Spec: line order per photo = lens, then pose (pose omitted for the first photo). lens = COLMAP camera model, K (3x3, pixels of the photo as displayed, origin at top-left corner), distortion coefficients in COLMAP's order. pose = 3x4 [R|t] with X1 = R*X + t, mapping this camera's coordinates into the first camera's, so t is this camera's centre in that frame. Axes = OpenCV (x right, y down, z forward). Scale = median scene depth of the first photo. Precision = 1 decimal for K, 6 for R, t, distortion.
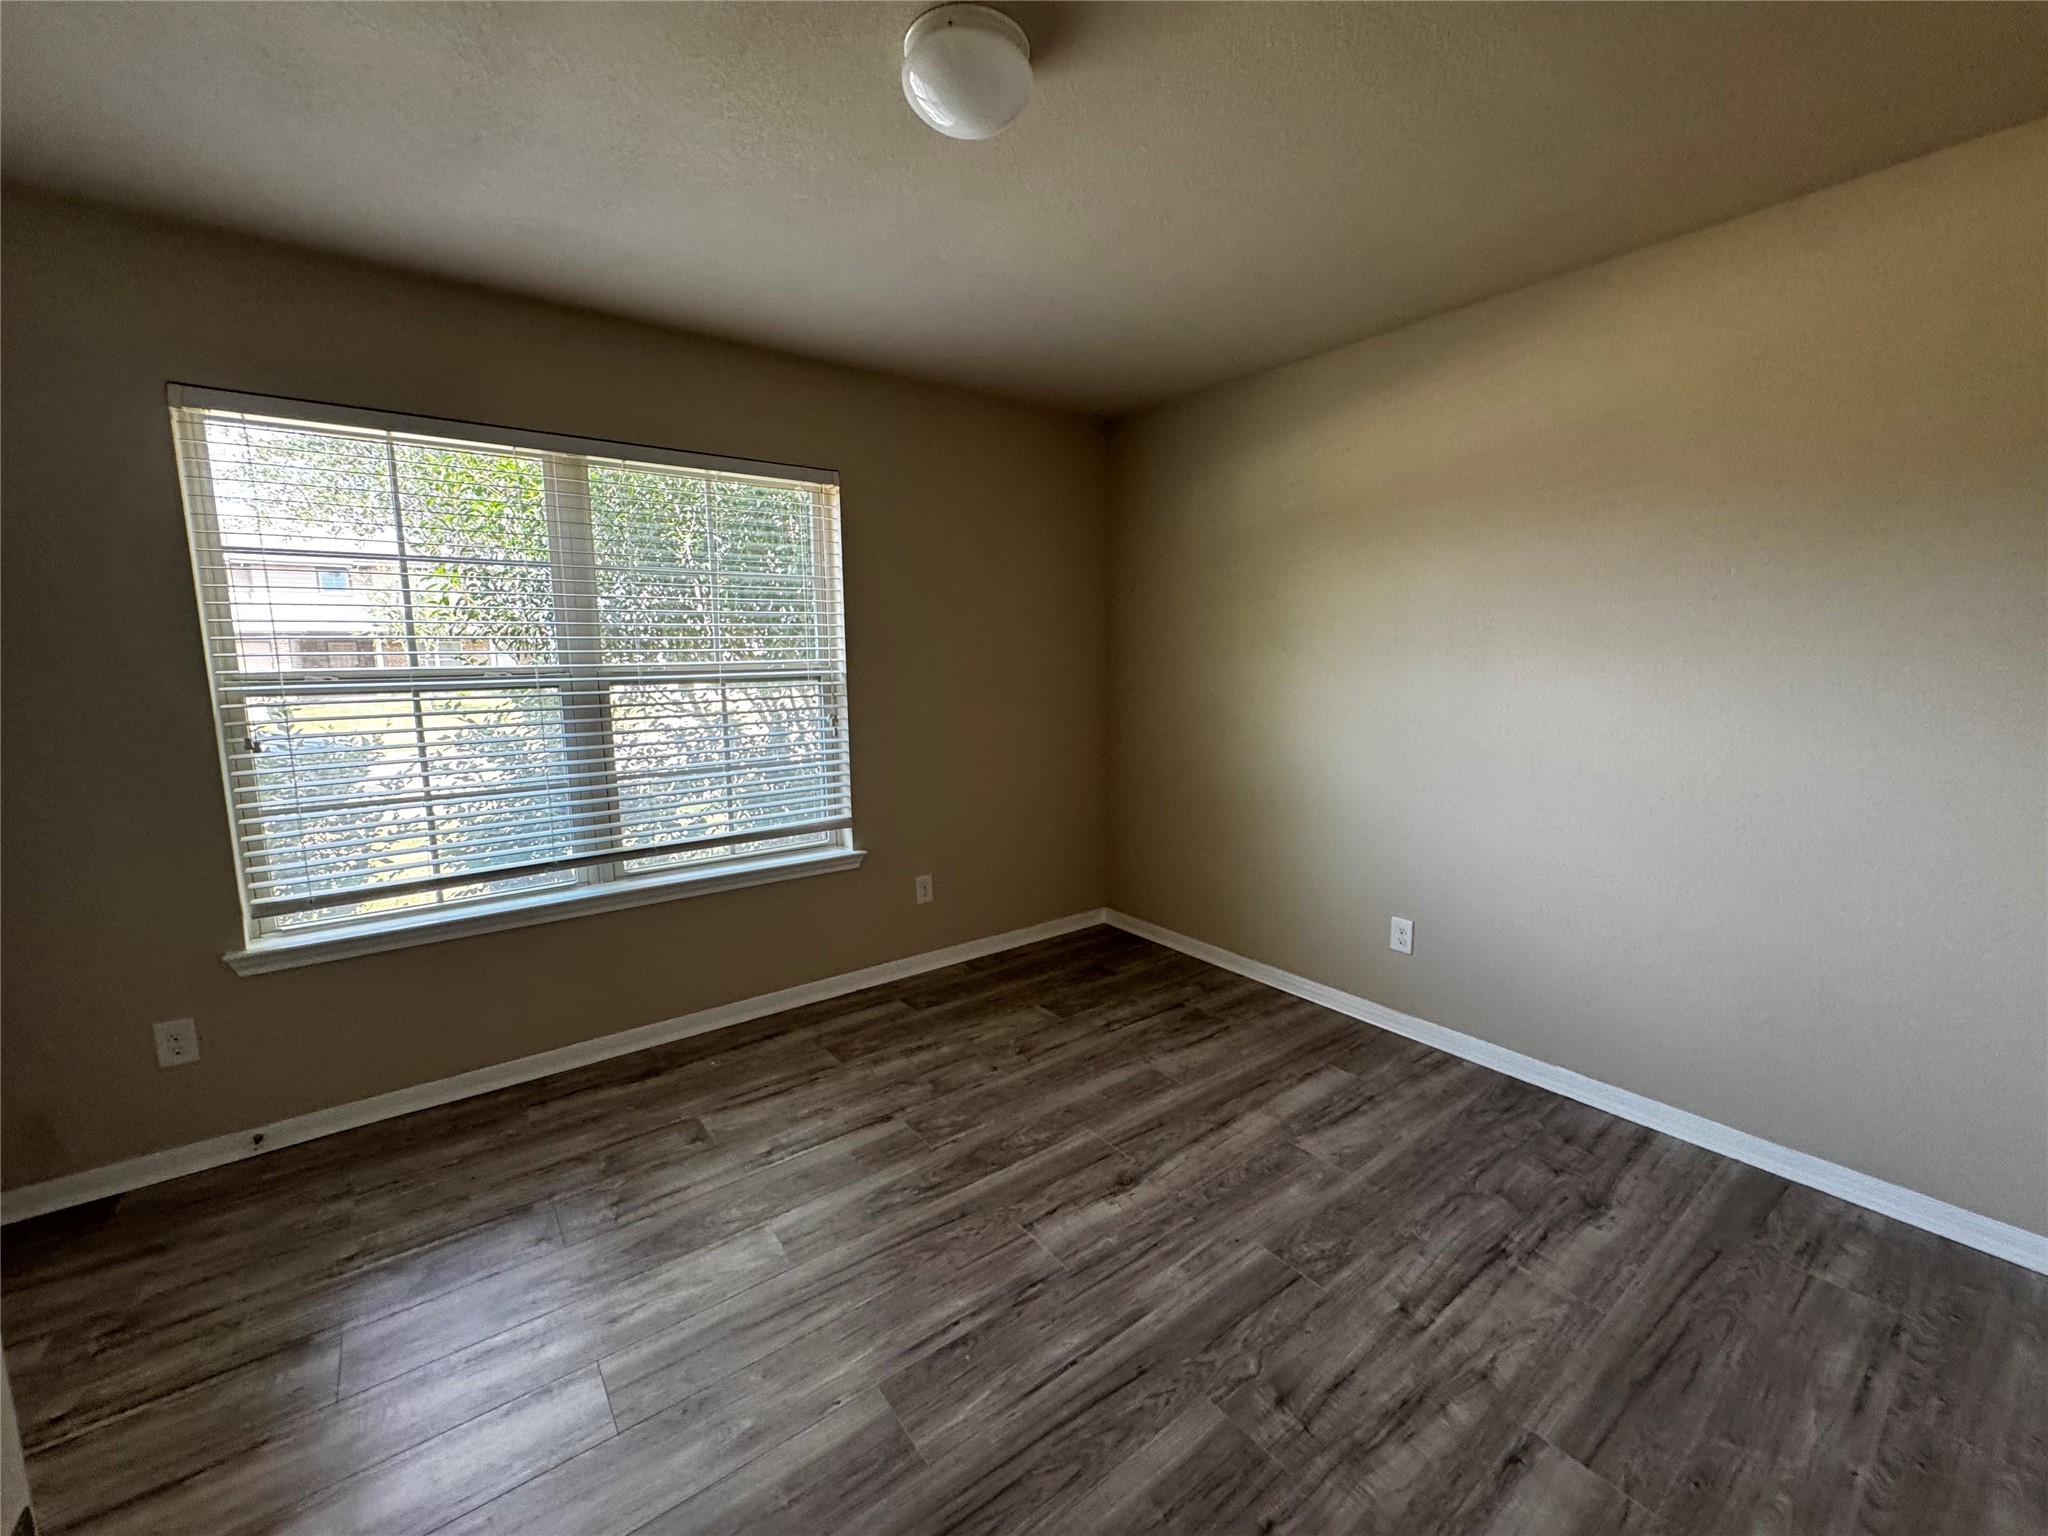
lens RADIAL K [[814.7, 0, 1015.6], [0, 814.7, 760.2], [0, 0, 1]] dist [-0.004683, 0.000603]
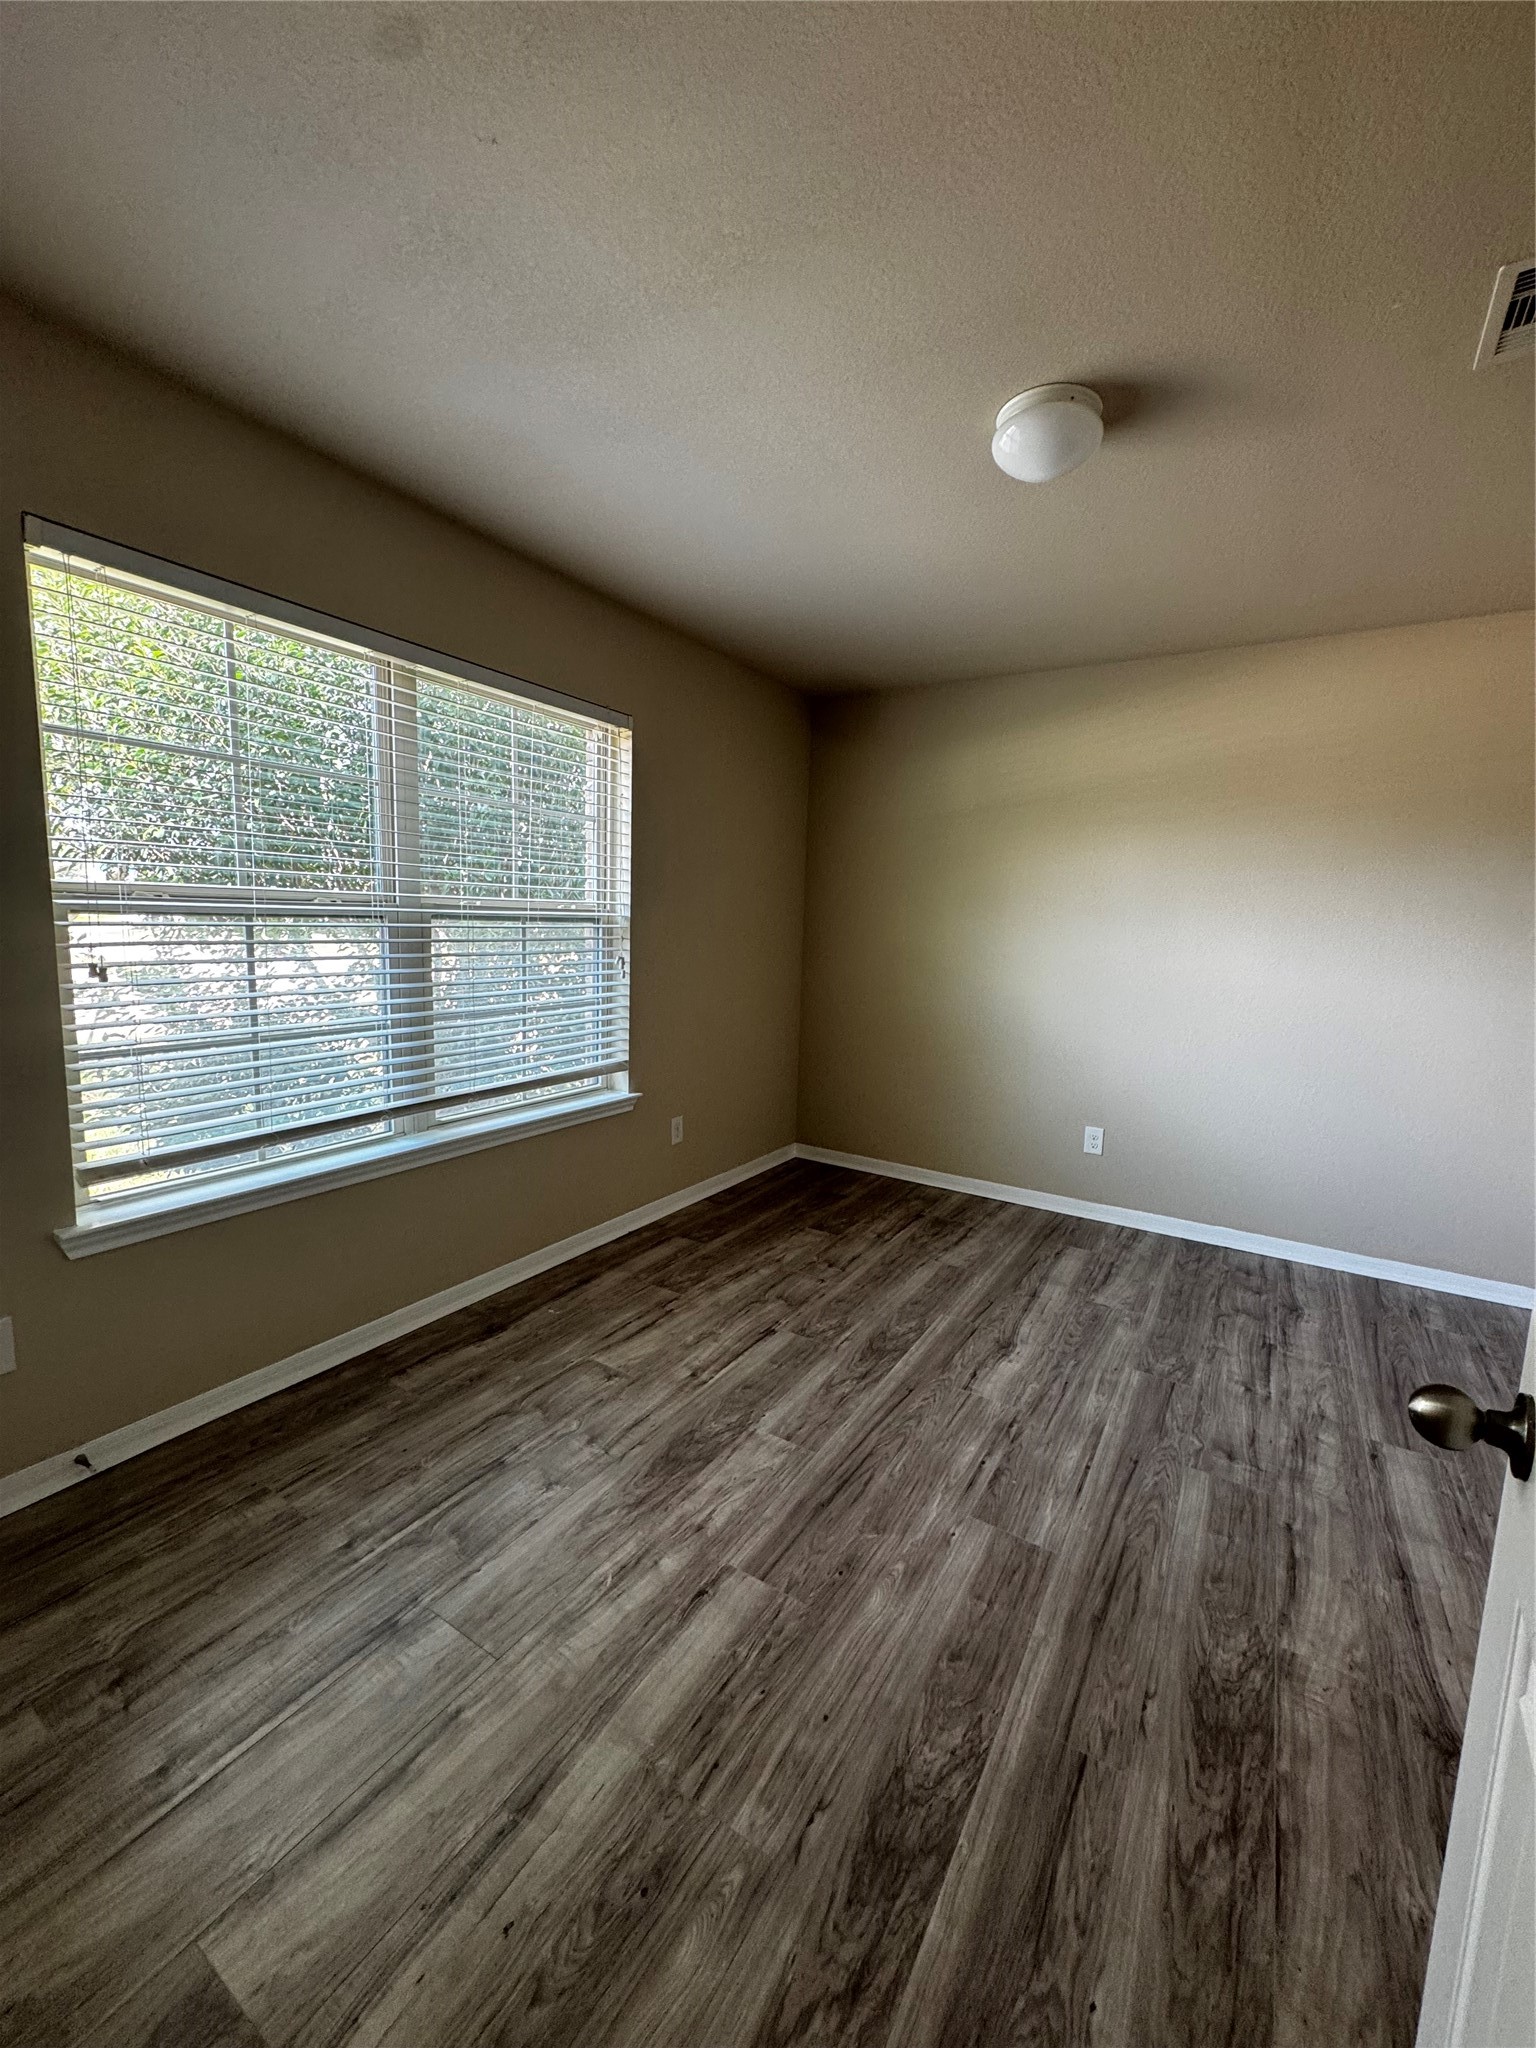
lens RADIAL K [[814.7, 0, 757.8], [0, 814.7, 1020.8], [0, 0, 1]] dist [-0.004683, 0.000603]
pose [[0.934426, -0.005704, 0.356113, -0.567989], [0.006770, 0.999976, -0.001749, 0.033668], [-0.356094, 0.004046, 0.934441, 0.003293]]
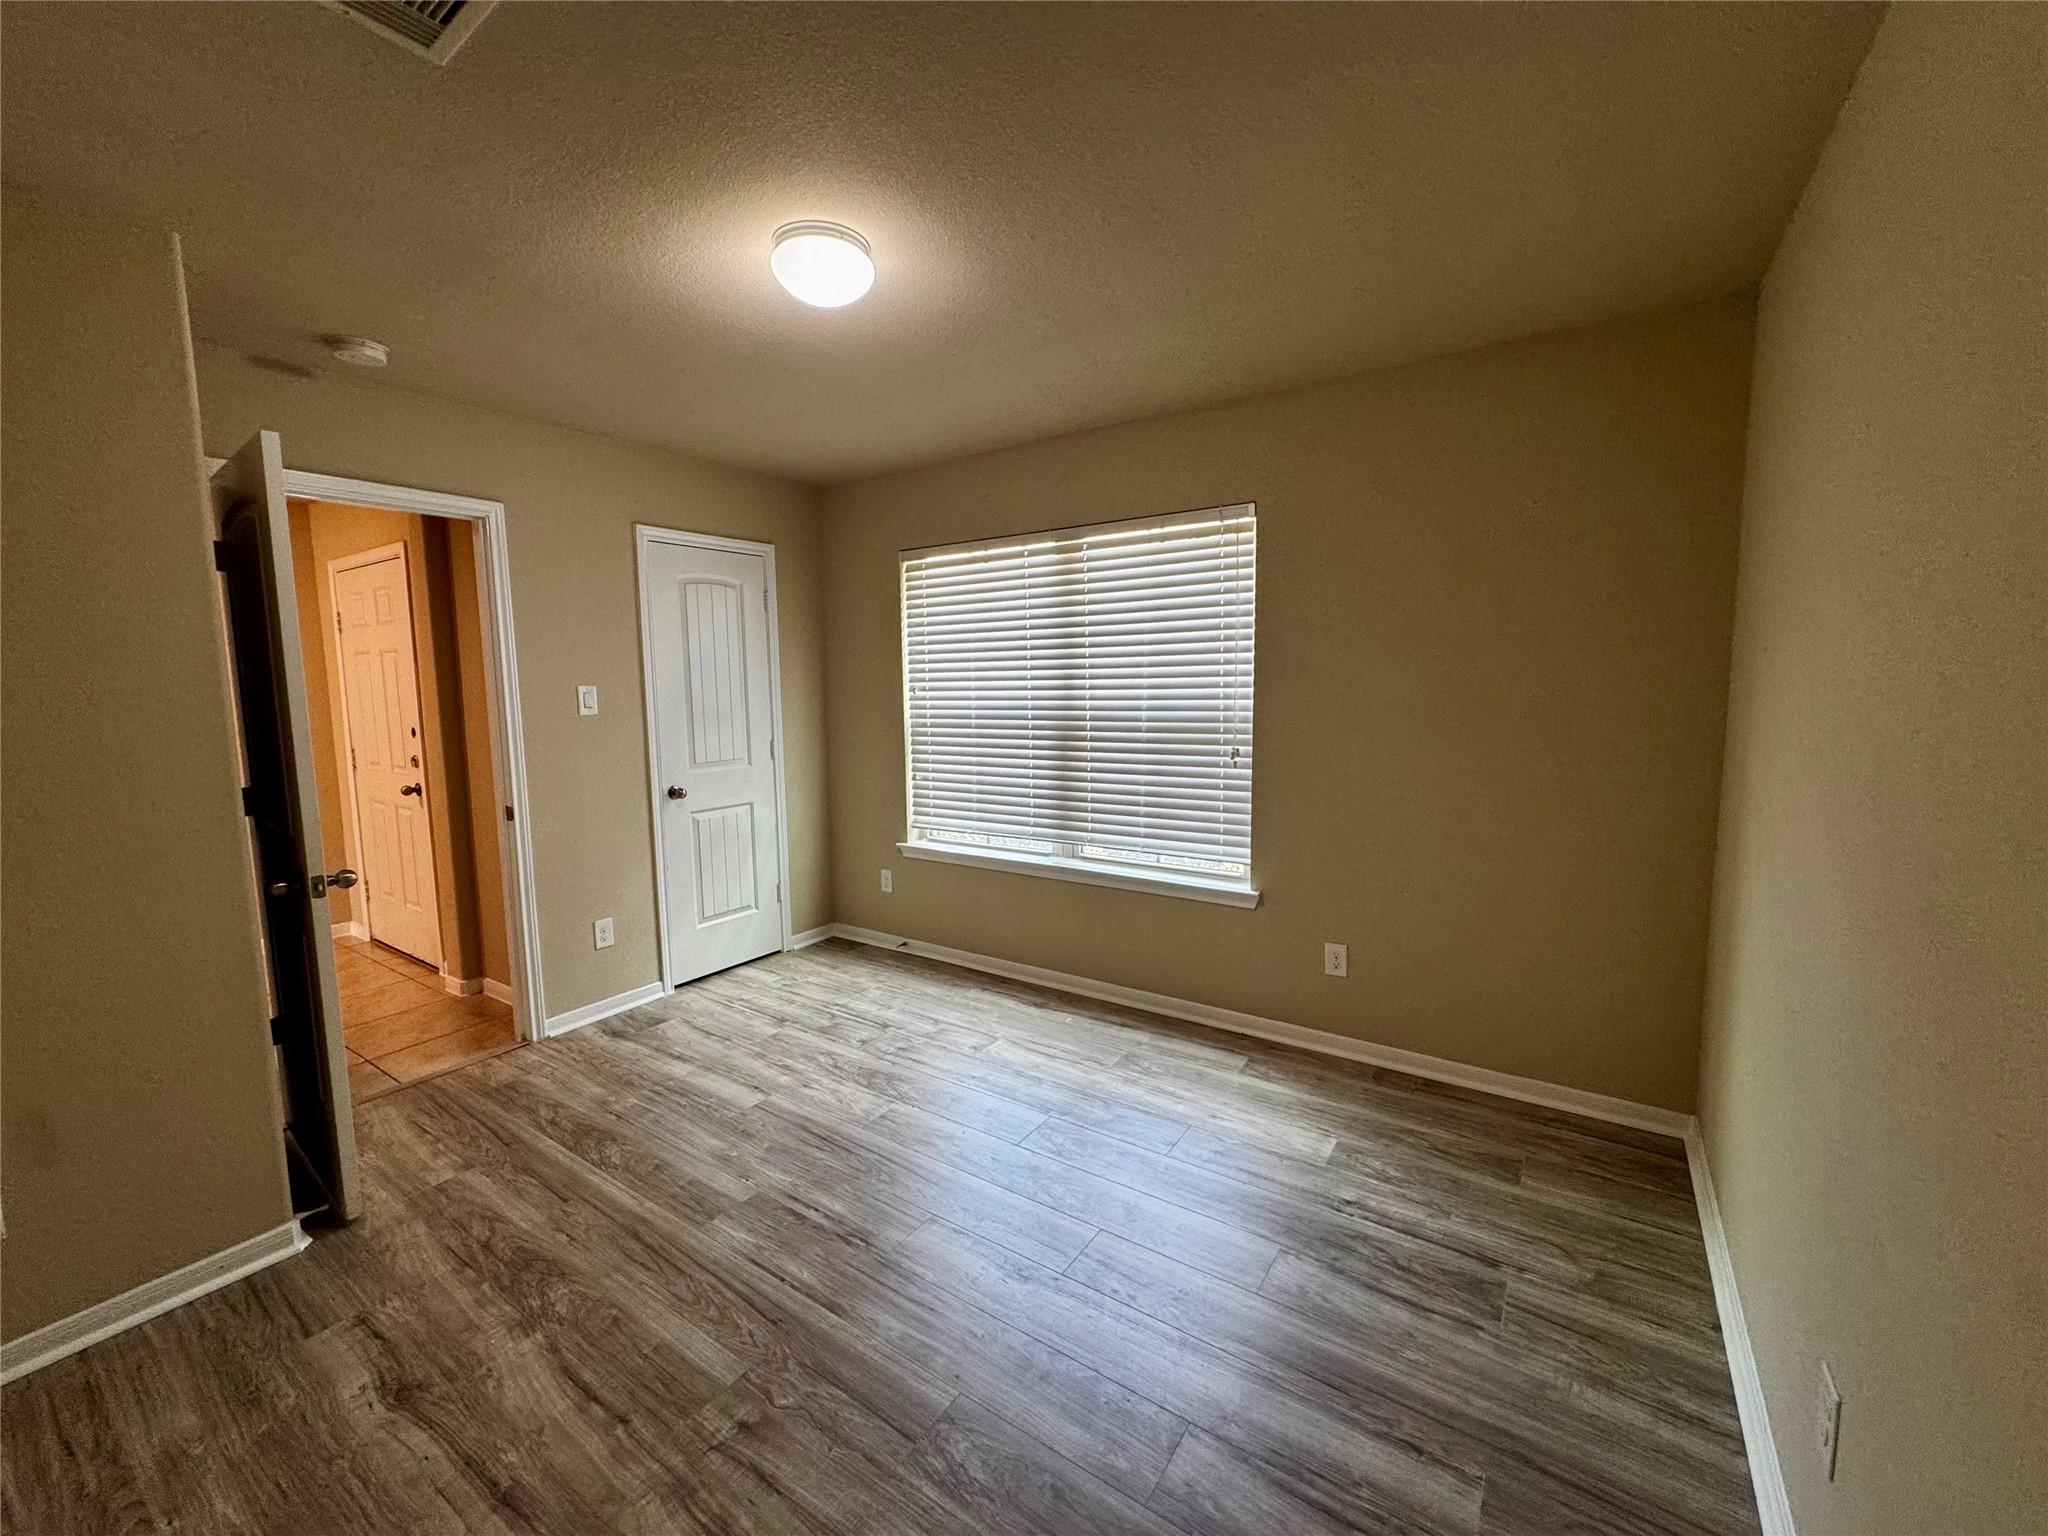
lens RADIAL K [[814.7, 0, 1027.3], [0, 814.7, 762.0], [0, 0, 1]] dist [-0.004683, 0.000603]
pose [[0.321974, 0.100685, -0.941380, 0.844134], [-0.111577, 0.991435, 0.067876, -0.102520], [0.940151, 0.083182, 0.330450, 0.587308]]
